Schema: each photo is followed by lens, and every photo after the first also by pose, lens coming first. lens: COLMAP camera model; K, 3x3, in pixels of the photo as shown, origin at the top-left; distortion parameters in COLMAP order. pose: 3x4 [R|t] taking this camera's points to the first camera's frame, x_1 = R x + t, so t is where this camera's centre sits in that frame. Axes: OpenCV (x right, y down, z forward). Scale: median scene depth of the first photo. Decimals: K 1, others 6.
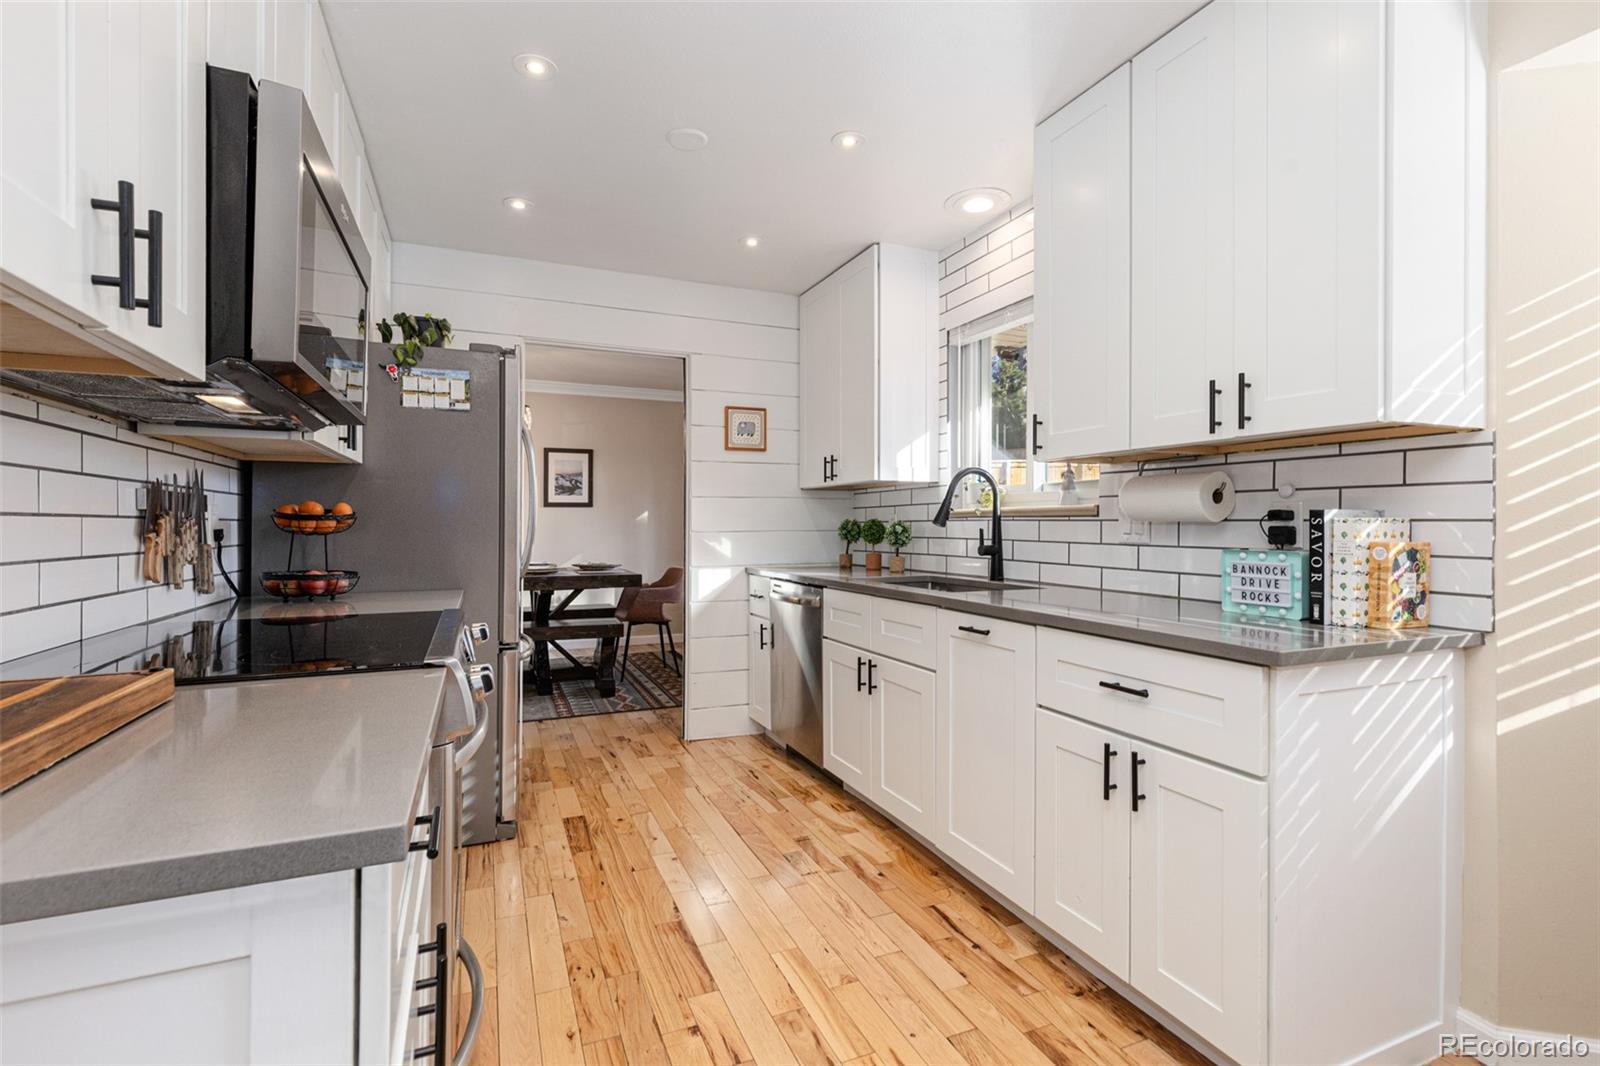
lens RADIAL K [[727.5, 0, 785.8], [0, 727.5, 513.3], [0, 0, 1]] dist [0.011833, -0.003175]
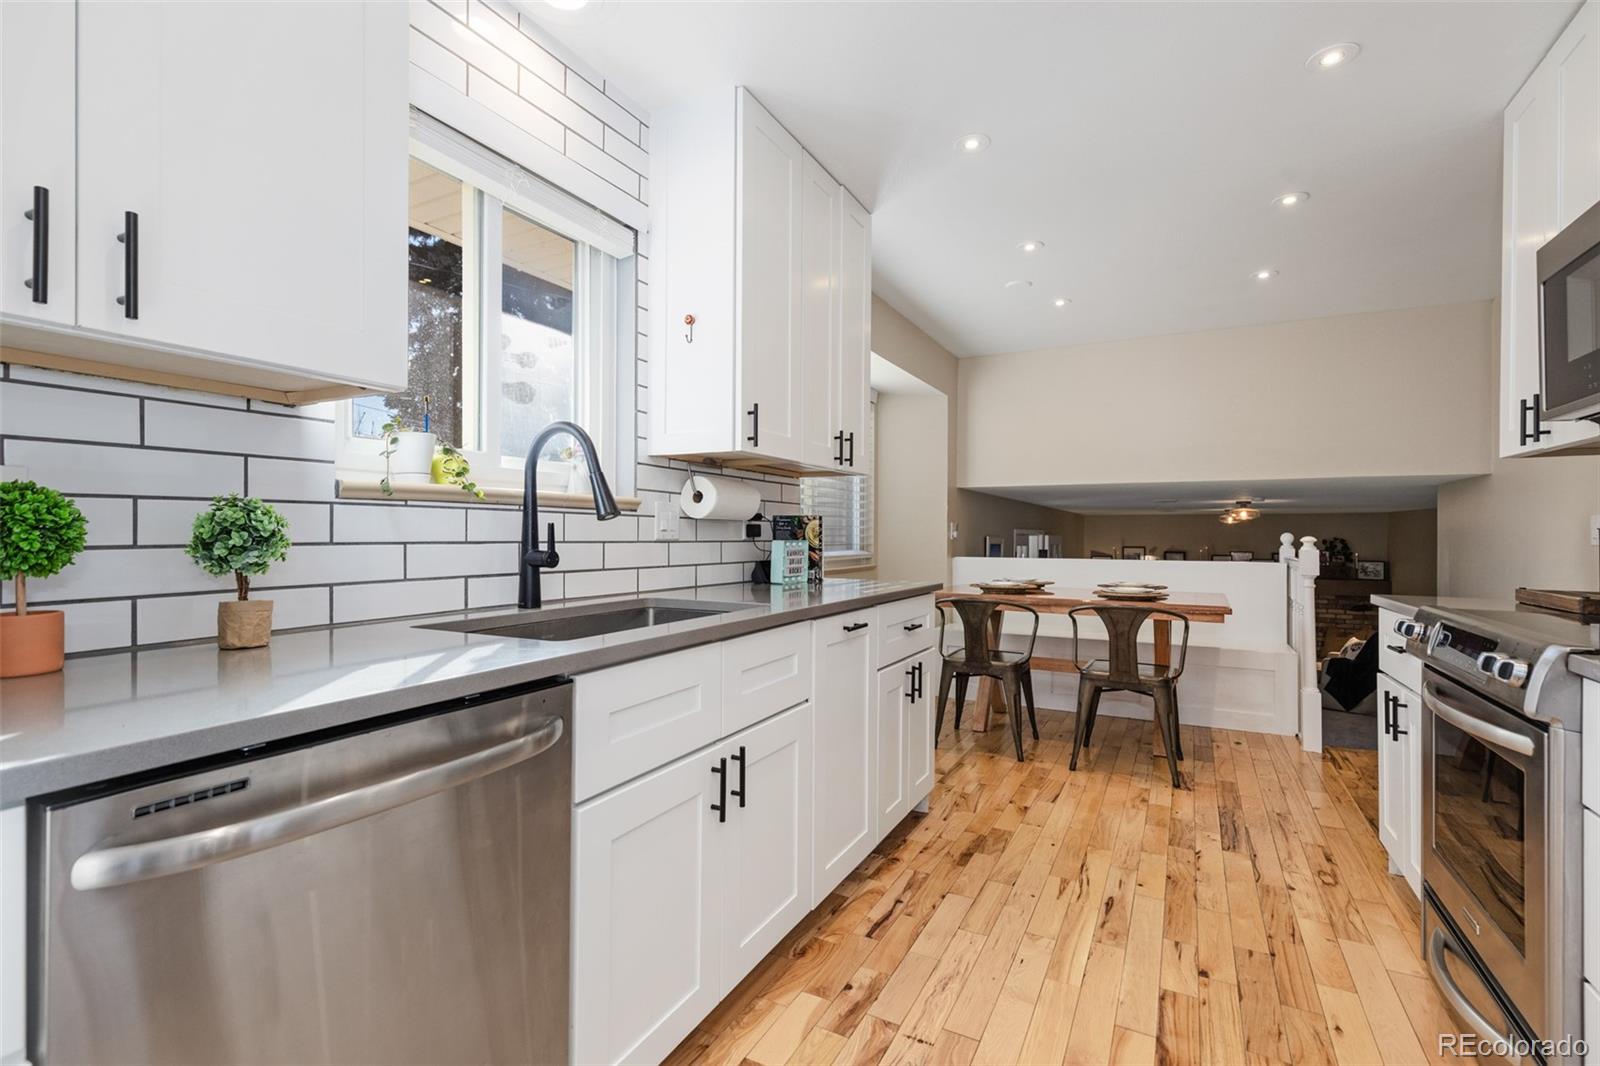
lens RADIAL K [[727.5, 0, 794.6], [0, 727.5, 530.7], [0, 0, 1]] dist [0.011833, -0.003175]
pose [[-0.629866, -0.001177, 0.776703, -0.383201], [-0.017545, 0.999765, -0.012714, 0.036220], [-0.776506, -0.021635, -0.629739, 1.407962]]
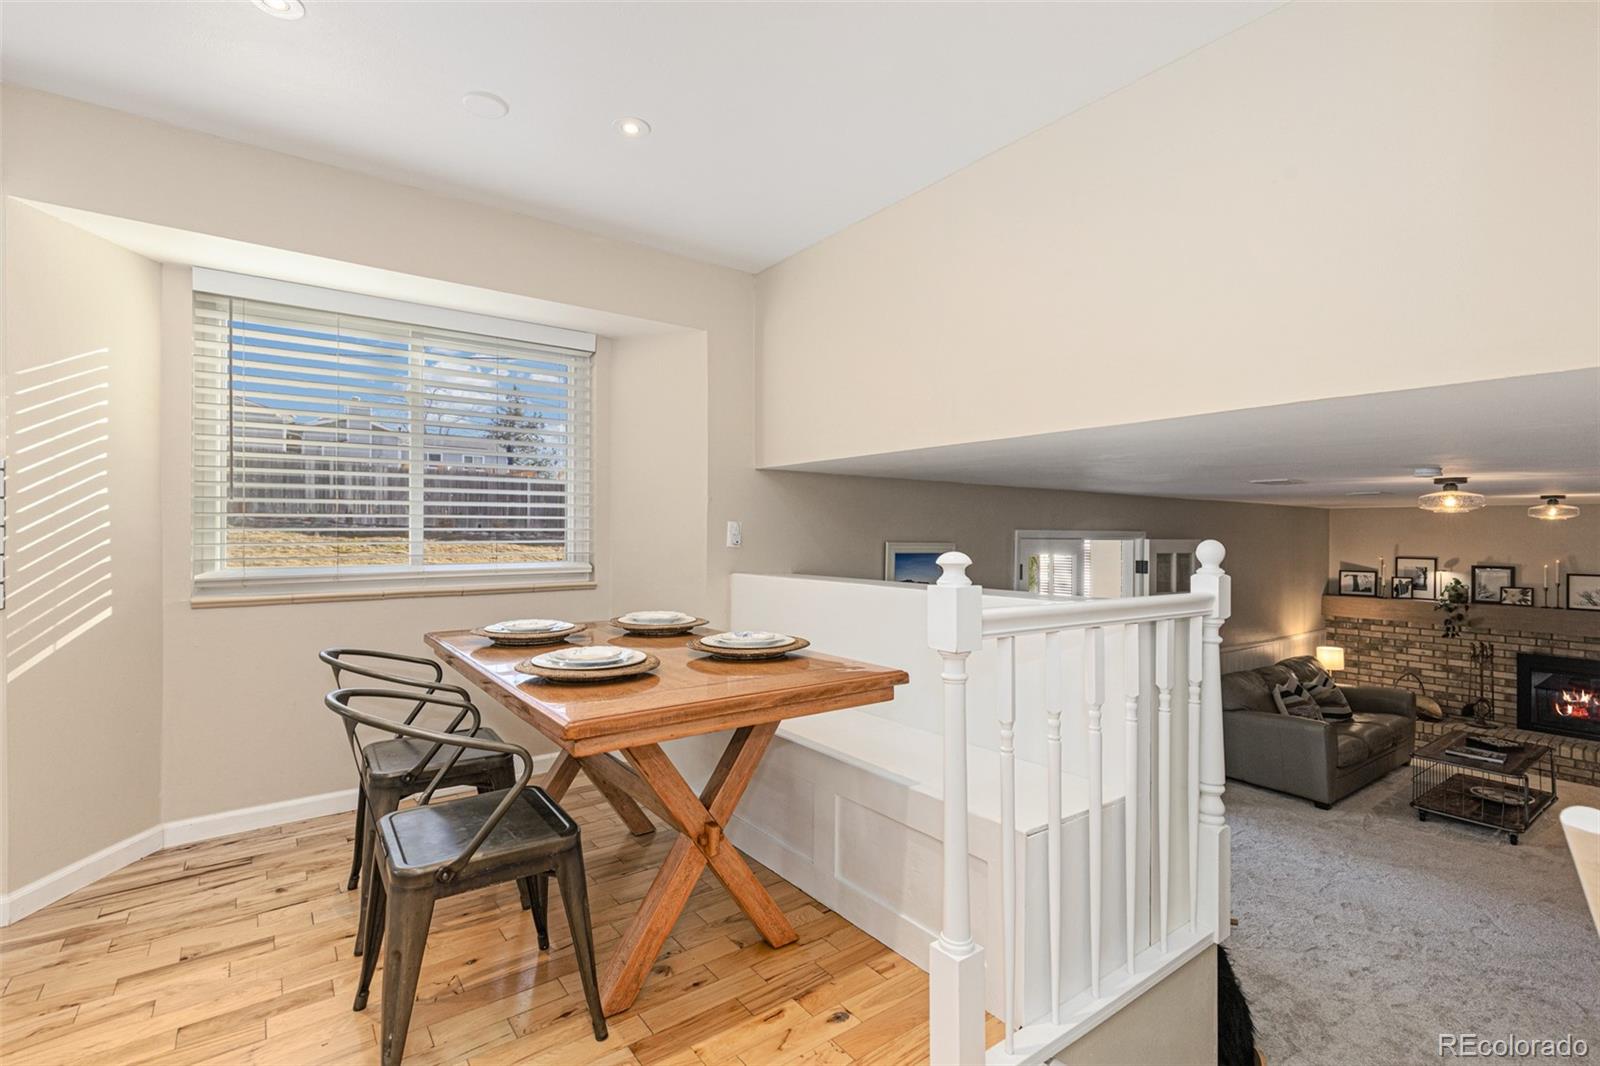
lens RADIAL K [[727.5, 0, 794.8], [0, 727.5, 528.5], [0, 0, 1]] dist [0.011833, -0.003175]
pose [[-0.235711, 0.004675, 0.971812, -0.425906], [-0.018955, 0.999776, -0.009407, -0.000018], [-0.971638, -0.020638, -0.235570, -0.057355]]
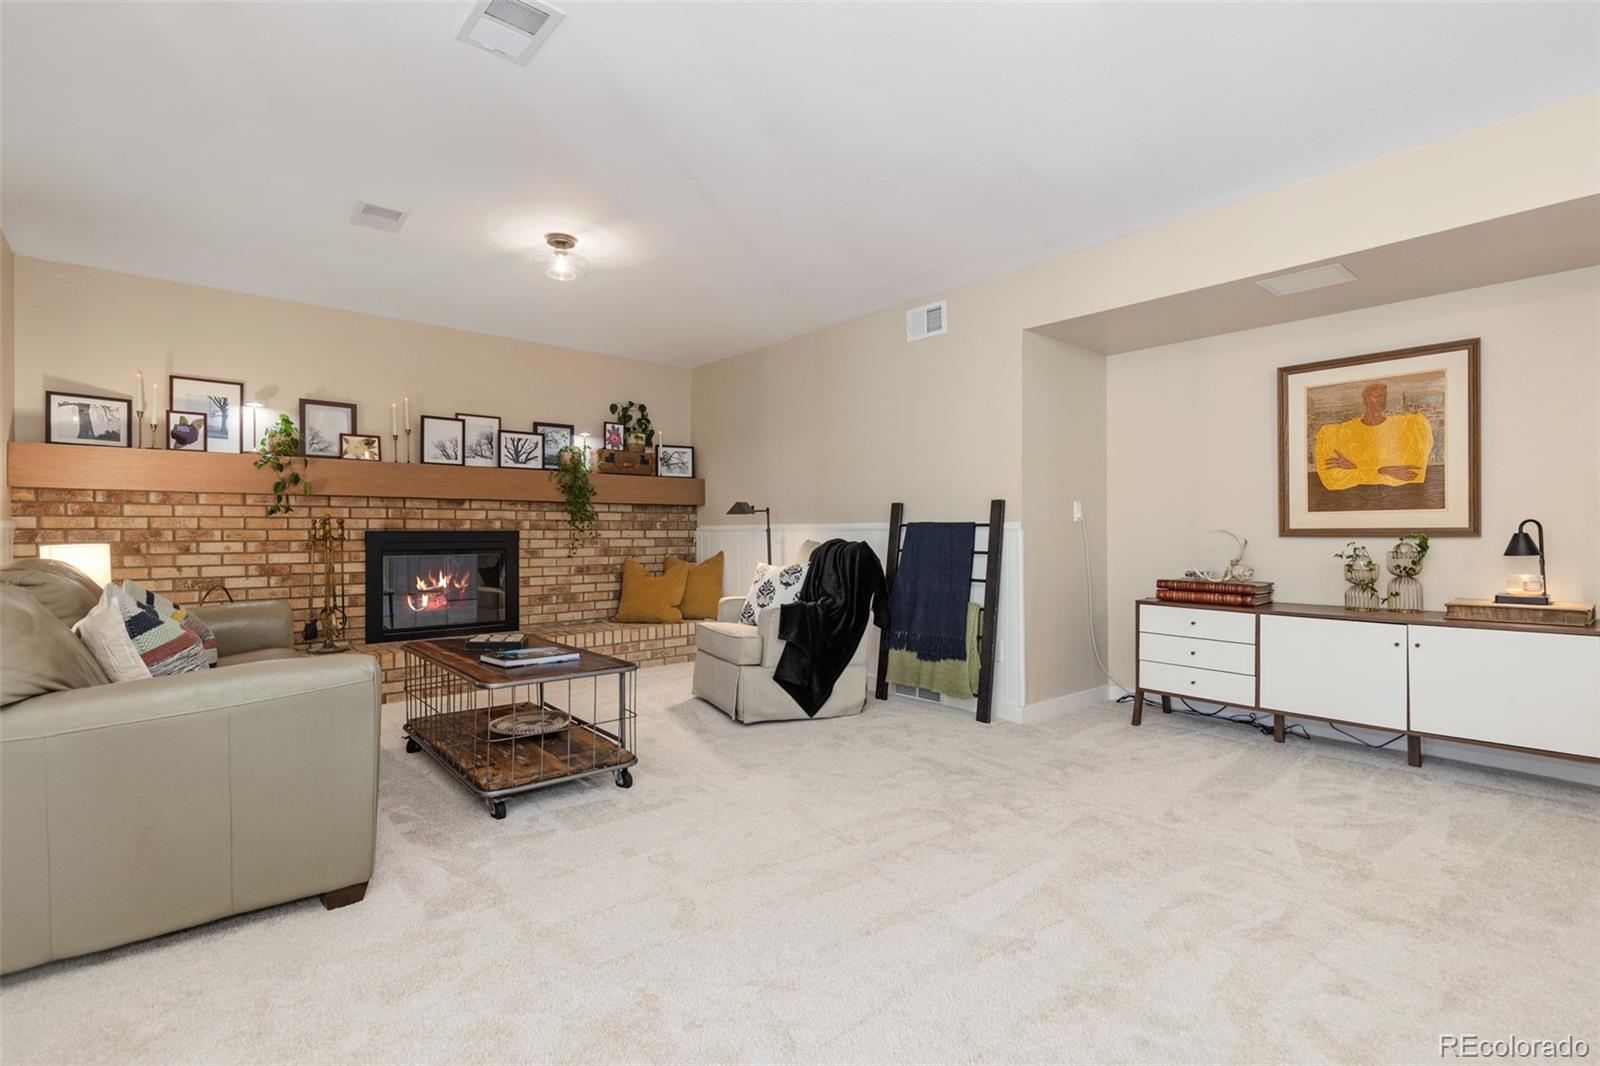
lens RADIAL K [[727.5, 0, 793.6], [0, 727.5, 534.8], [0, 0, 1]] dist [0.011833, -0.003175]
pose [[-0.952821, 0.004290, -0.303501, 1.114469], [0.006617, 0.999956, -0.006639, 0.409161], [0.303459, -0.008334, -0.952808, -1.250519]]
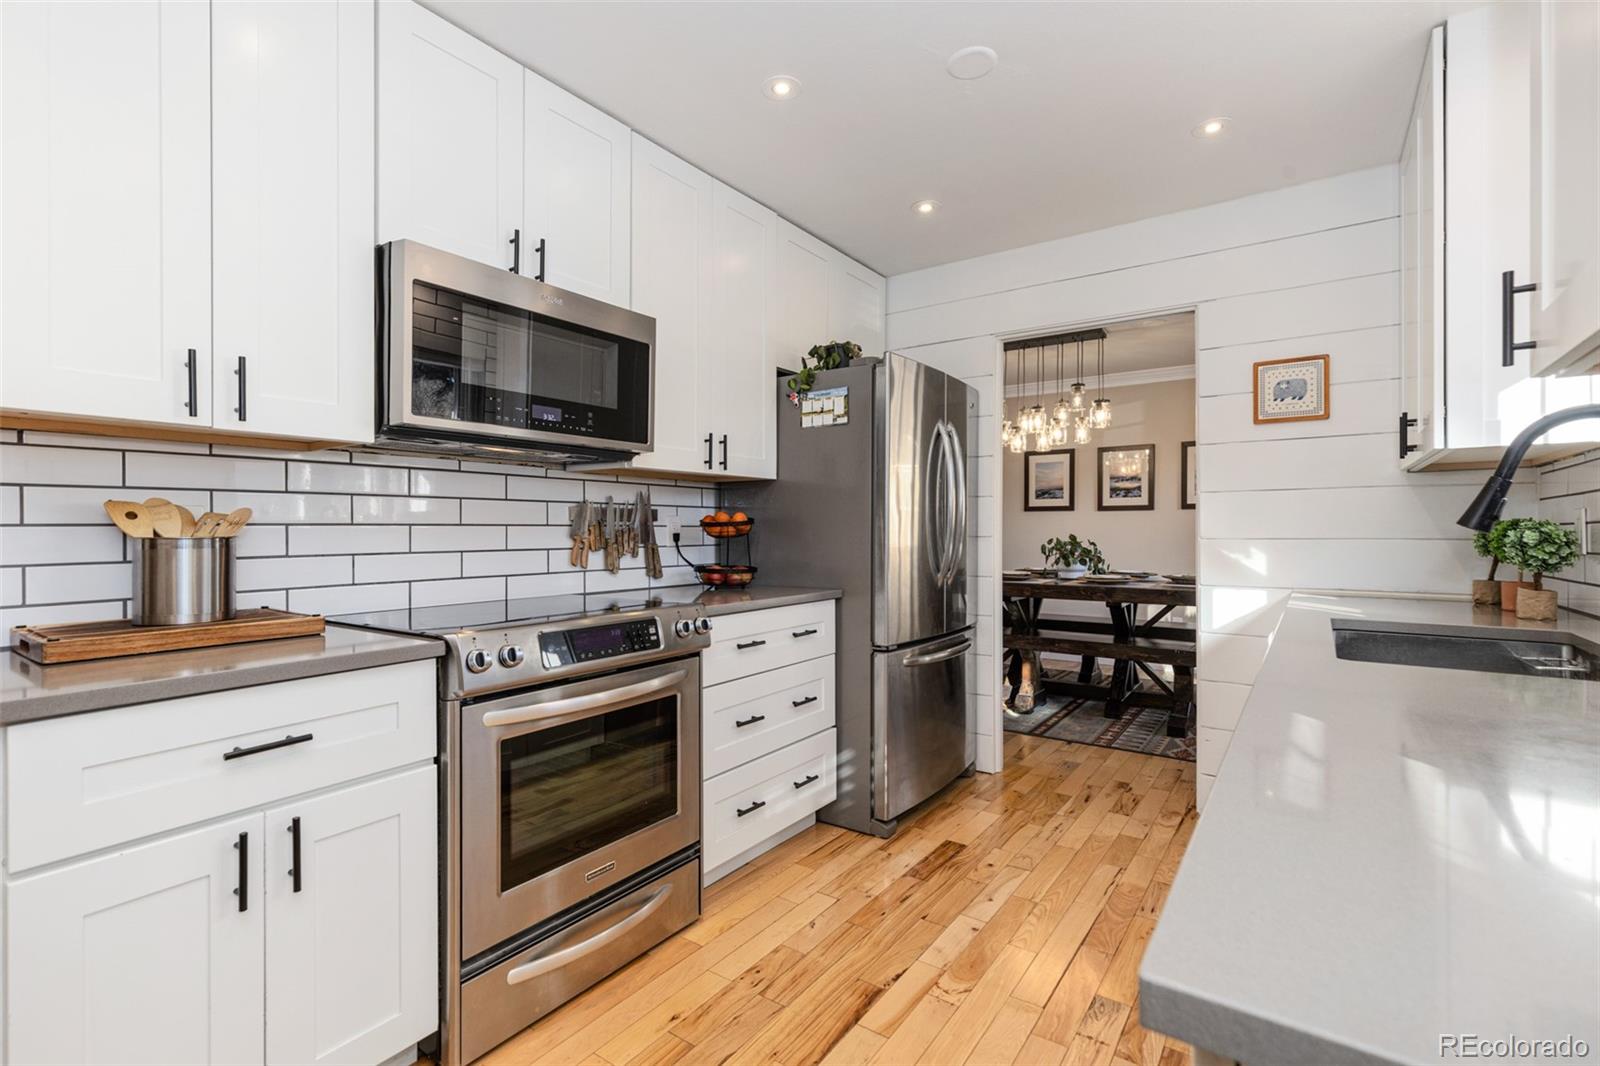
lens RADIAL K [[727.5, 0, 813.7], [0, 727.5, 523.1], [0, 0, 1]] dist [0.011833, -0.003175]
pose [[0.538374, -0.007862, -0.842670, 0.444033], [0.014383, 0.999897, -0.000140, 0.005193], [0.842583, -0.012045, 0.538431, 0.386927]]
